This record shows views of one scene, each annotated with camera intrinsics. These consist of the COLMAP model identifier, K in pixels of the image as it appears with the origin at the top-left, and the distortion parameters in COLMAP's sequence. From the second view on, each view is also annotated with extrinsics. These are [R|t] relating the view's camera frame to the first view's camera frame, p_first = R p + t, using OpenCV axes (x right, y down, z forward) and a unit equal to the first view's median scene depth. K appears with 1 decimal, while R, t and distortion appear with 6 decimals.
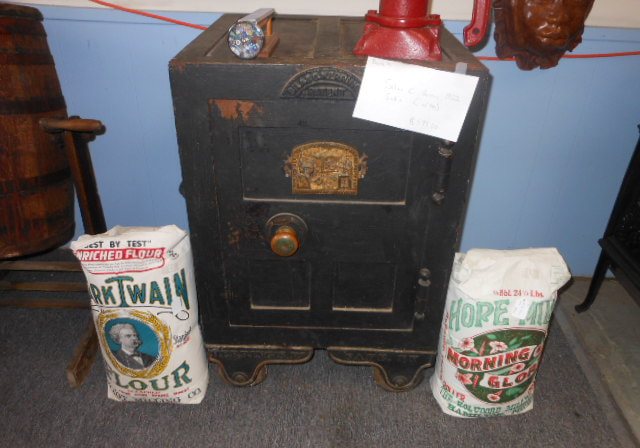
lens RADIAL K [[538.1, 0, 319.9], [0, 538.1, 224.6], [0, 0, 1]] dist [0.002686, 0.000068]
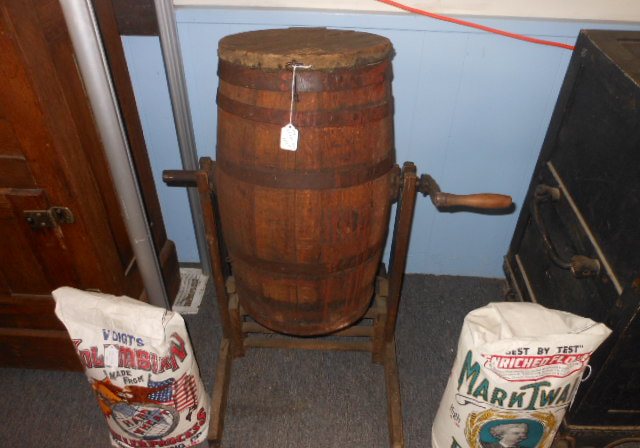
lens RADIAL K [[538.1, 0, 319.7], [0, 538.1, 222.8], [0, 0, 1]] dist [0.002686, 0.000068]
pose [[0.999922, -0.006167, -0.010891, -0.709842], [0.007786, 0.987806, 0.155497, -0.292691], [0.009800, -0.155570, 0.987776, 0.185625]]
